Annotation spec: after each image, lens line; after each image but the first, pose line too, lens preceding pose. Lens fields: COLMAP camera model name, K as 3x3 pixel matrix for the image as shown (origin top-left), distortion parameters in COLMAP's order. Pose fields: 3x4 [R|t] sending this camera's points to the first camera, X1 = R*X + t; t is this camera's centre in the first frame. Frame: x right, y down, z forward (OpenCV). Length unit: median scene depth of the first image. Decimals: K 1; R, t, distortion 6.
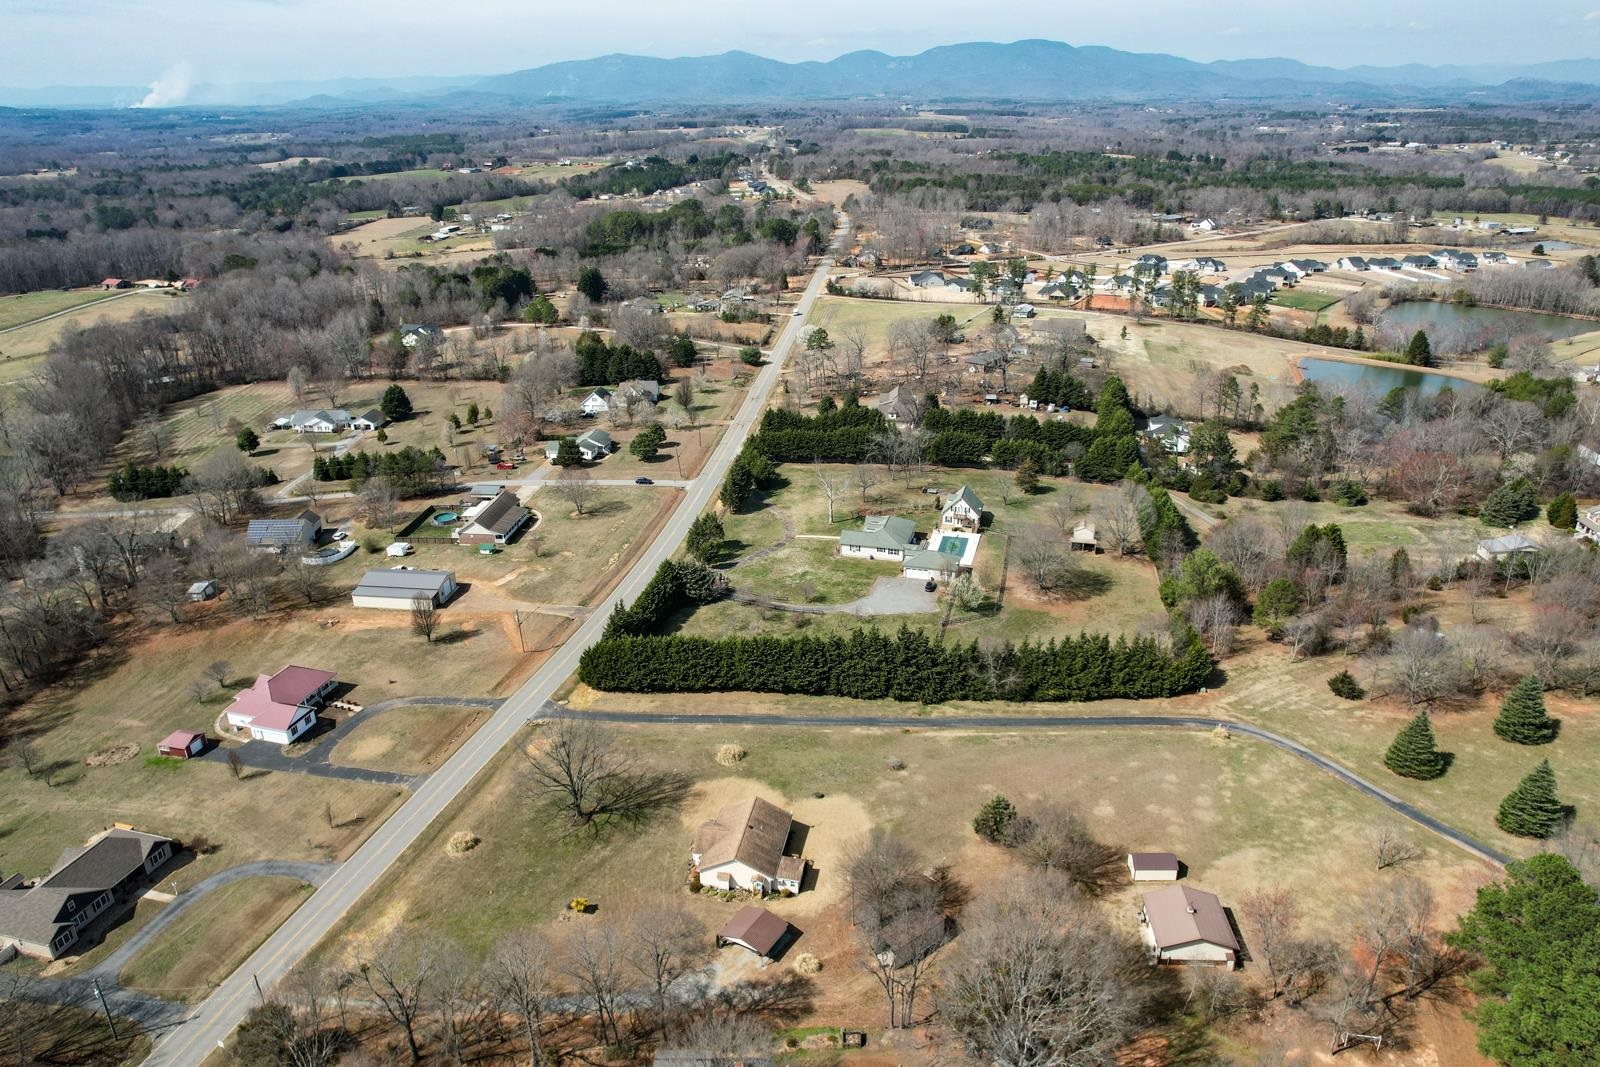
lens RADIAL K [[1070.9, 0, 795.4], [0, 1070.9, 533.7], [0, 0, 1]] dist [-0.078476, 0.067546]
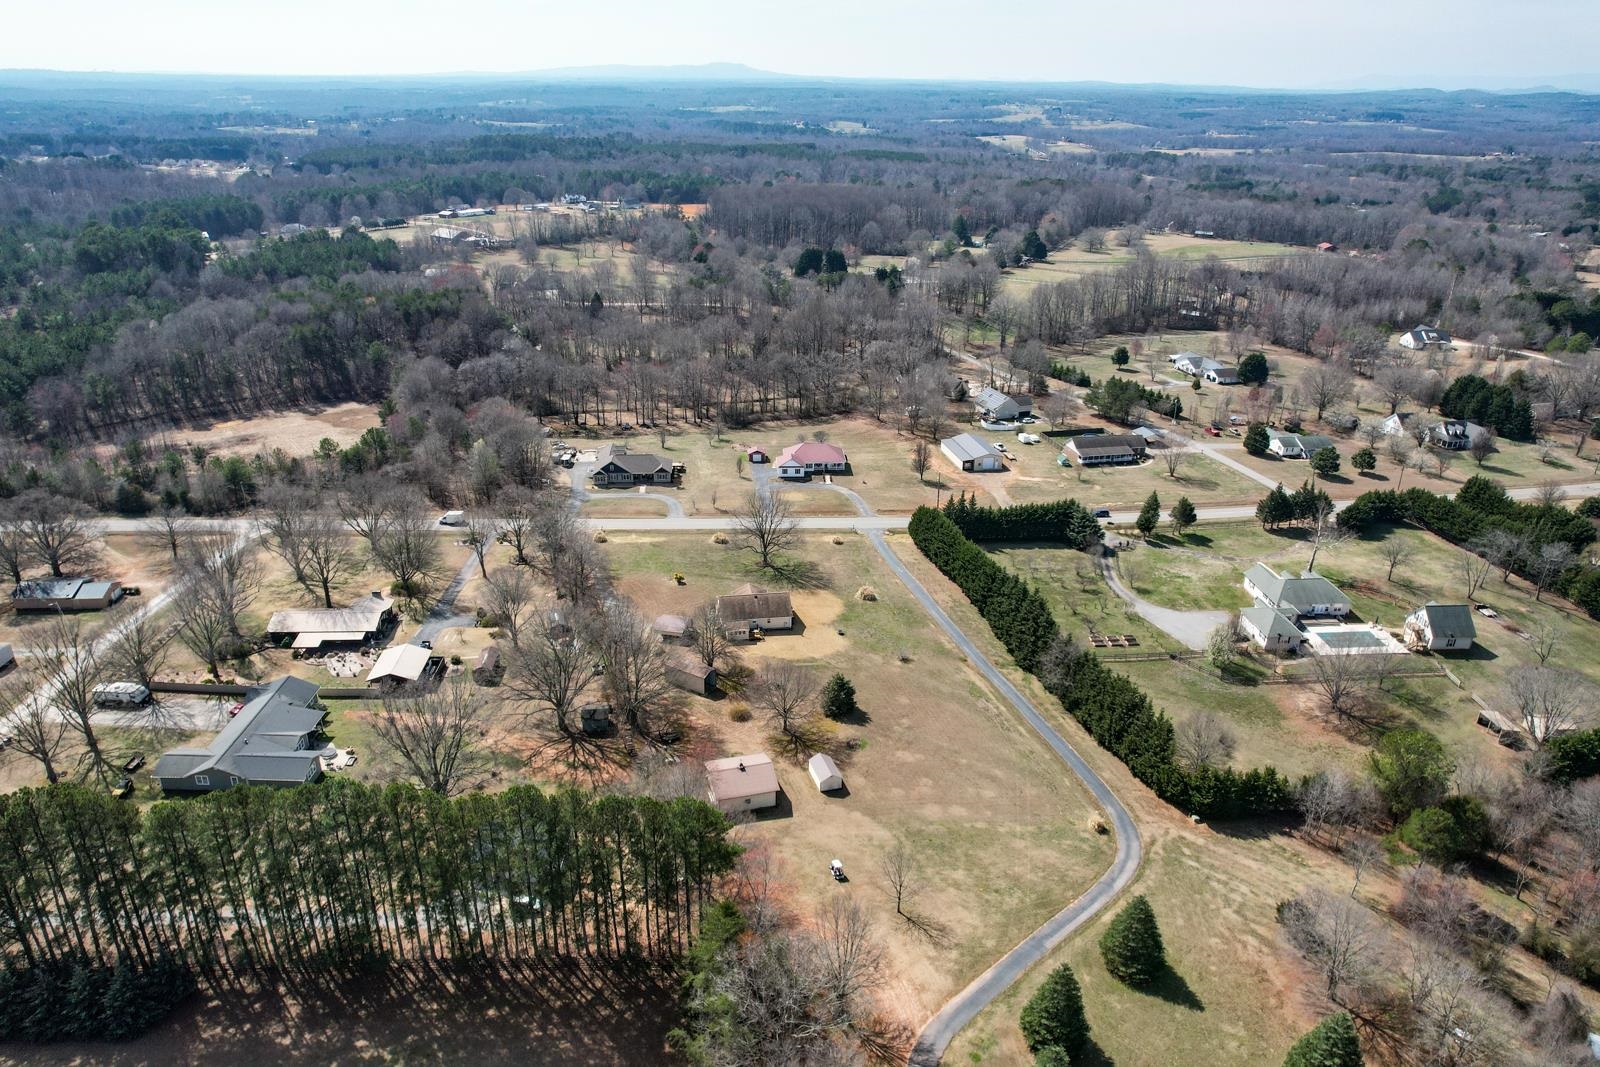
lens RADIAL K [[1064.4, 0, 800.0], [0, 1064.4, 533.5], [0, 0, 1]] dist [-0.077512, 0.068981]
pose [[0.338756, 0.393948, -0.854429, 0.646624], [-0.383314, 0.887127, 0.257051, -0.103581], [0.859253, 0.240437, 0.451525, 0.221121]]
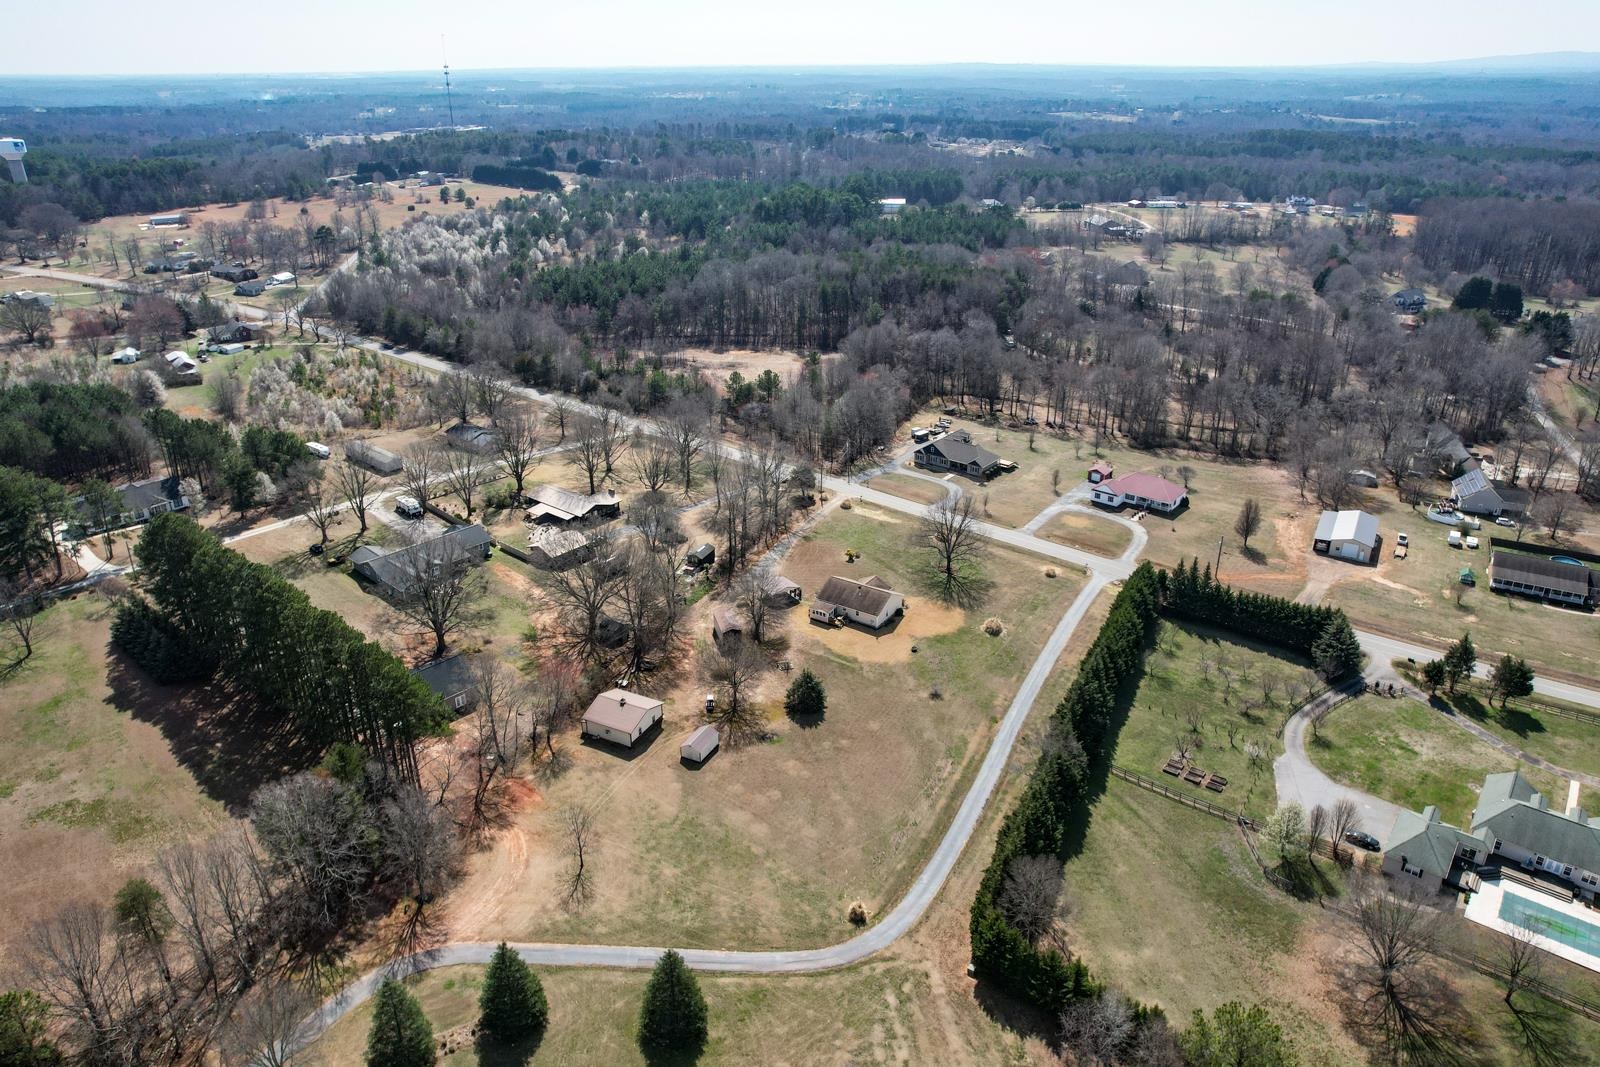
lens RADIAL K [[1064.4, 0, 800.0], [0, 1064.4, 533.5], [0, 0, 1]] dist [-0.077512, 0.068981]
pose [[-0.390124, 0.391828, -0.833231, 0.630435], [-0.348952, 0.774515, 0.527598, -0.273468], [0.852077, 0.496586, -0.165428, 0.634818]]
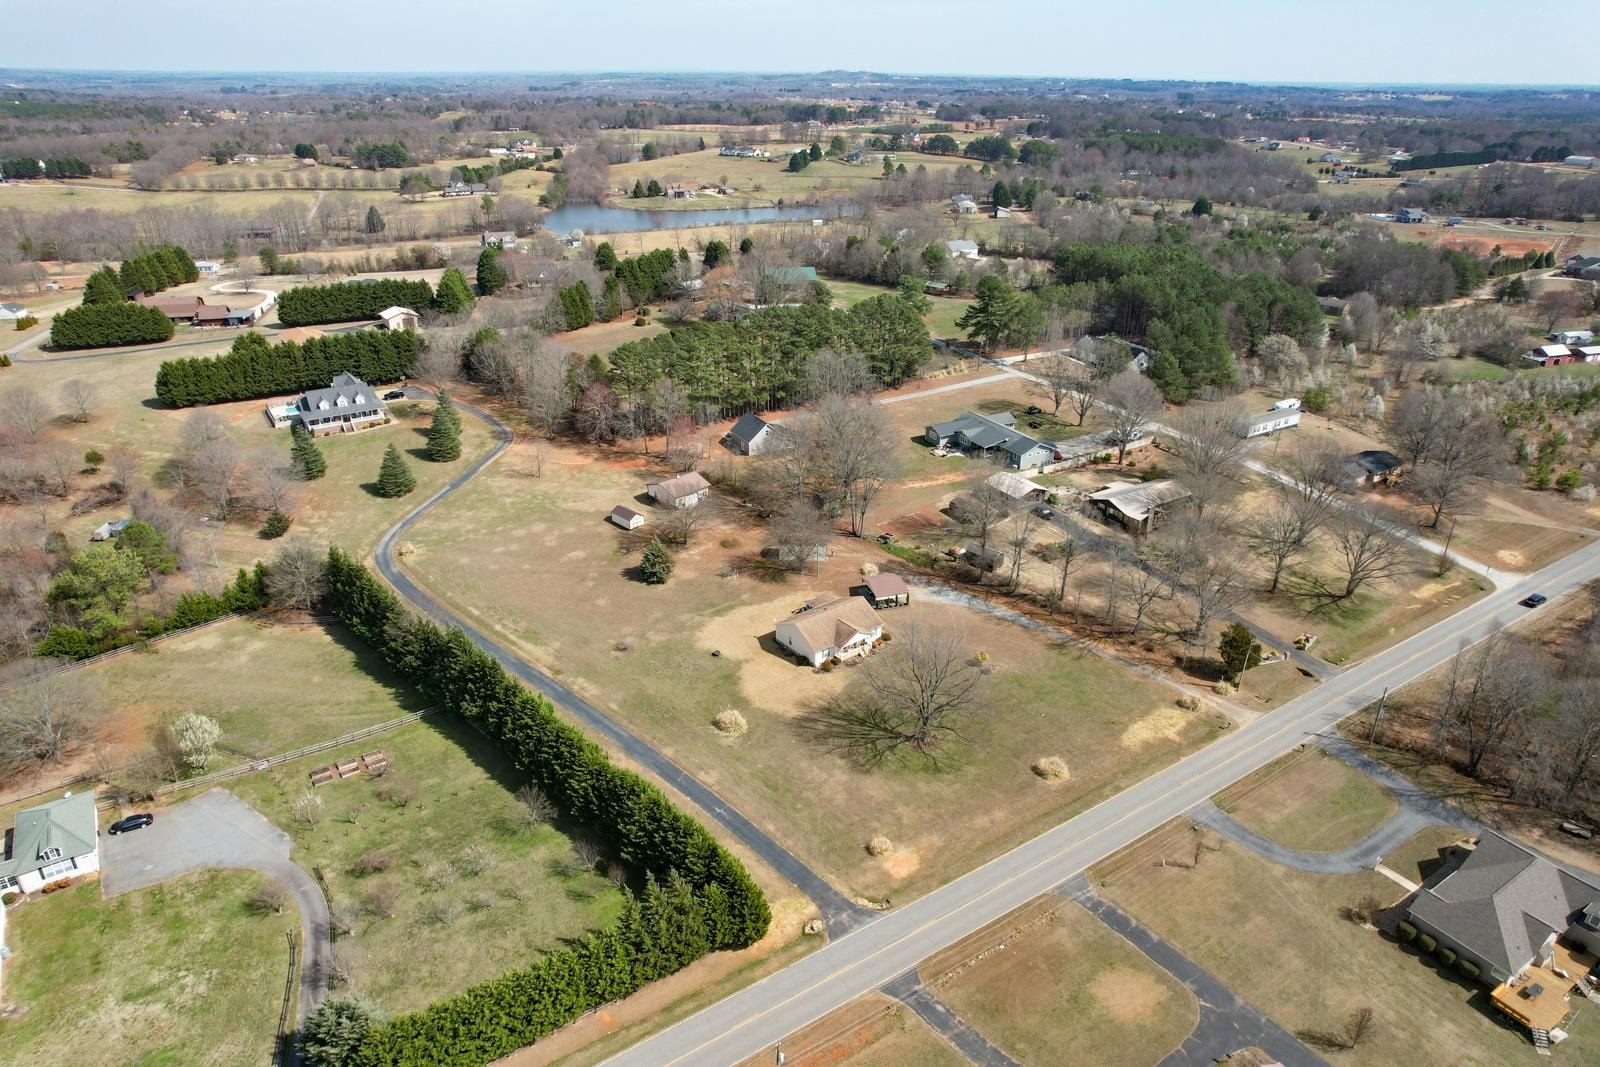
lens RADIAL K [[1026.3, 0, 808.4], [0, 1026.3, 532.2], [0, 0, 1]] dist [-0.049027, 0.000256]
pose [[-0.761088, -0.262829, 0.593014, -0.365221], [0.254878, 0.719517, 0.646013, -0.273799], [-0.596475, 0.642819, -0.480626, 0.831586]]
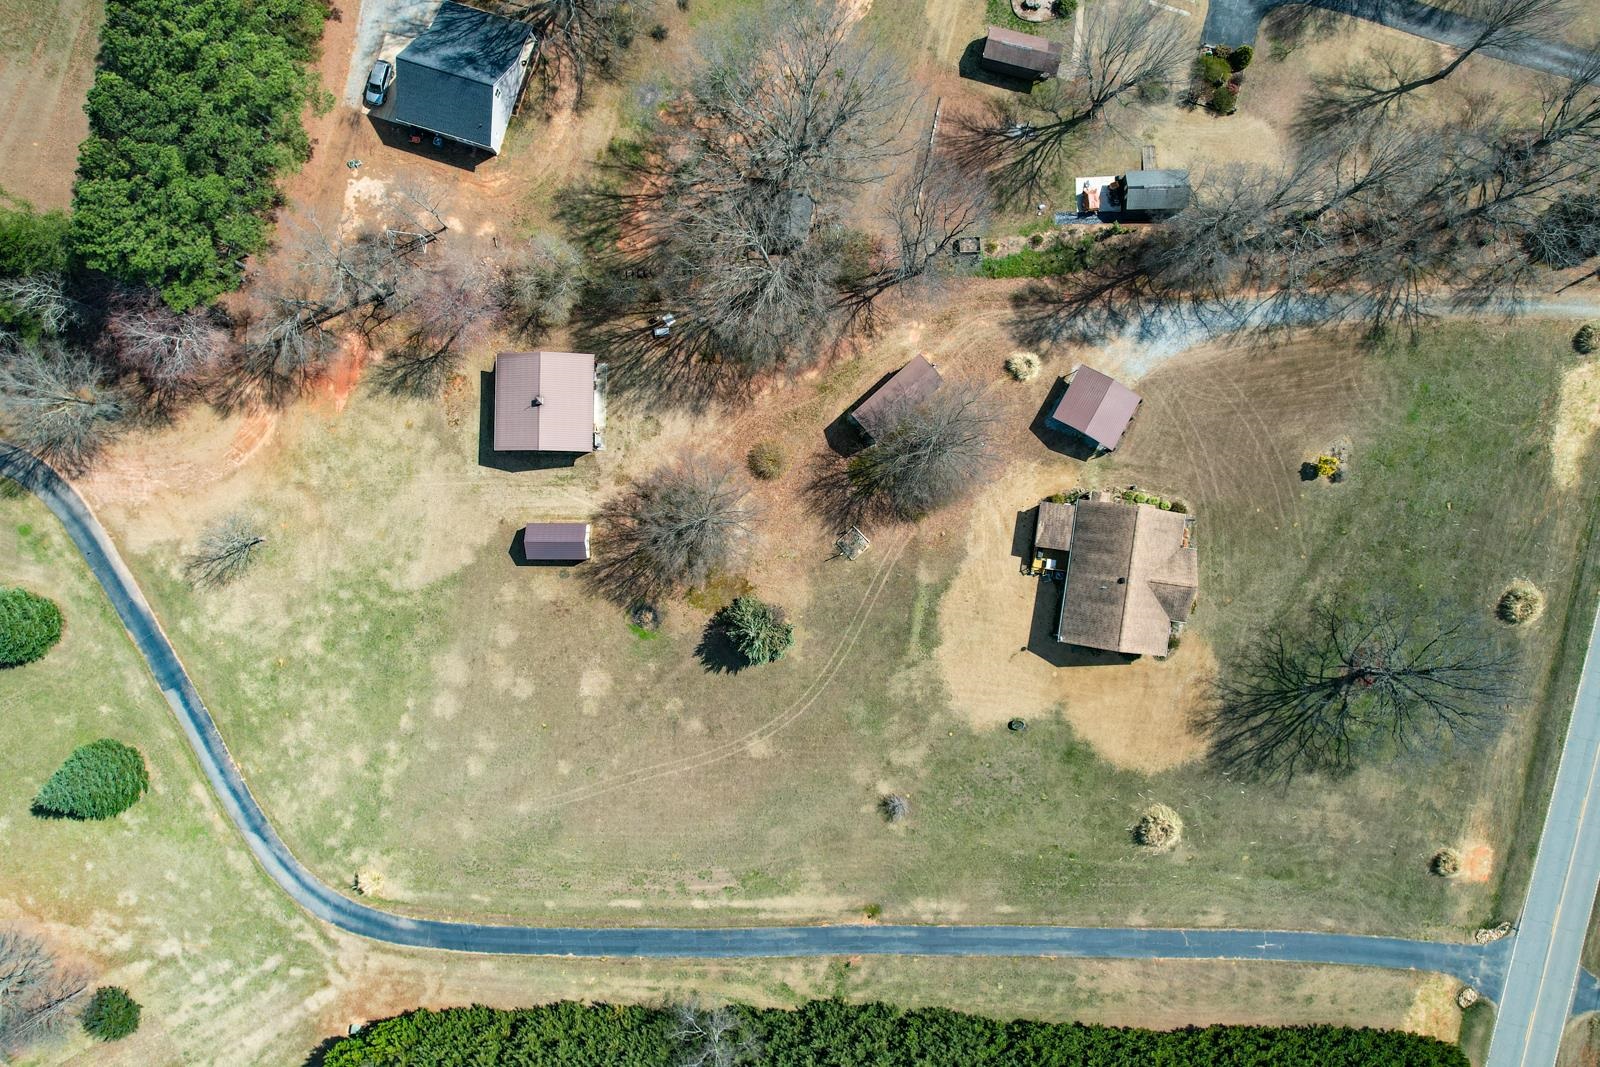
lens RADIAL K [[1070.9, 0, 795.4], [0, 1070.9, 533.7], [0, 0, 1]] dist [-0.078476, 0.067546]
pose [[-0.998162, 0.047355, 0.037819, 0.079176], [0.016431, -0.389195, 0.921009, -0.195953], [0.058333, 0.919938, 0.387701, 0.390313]]
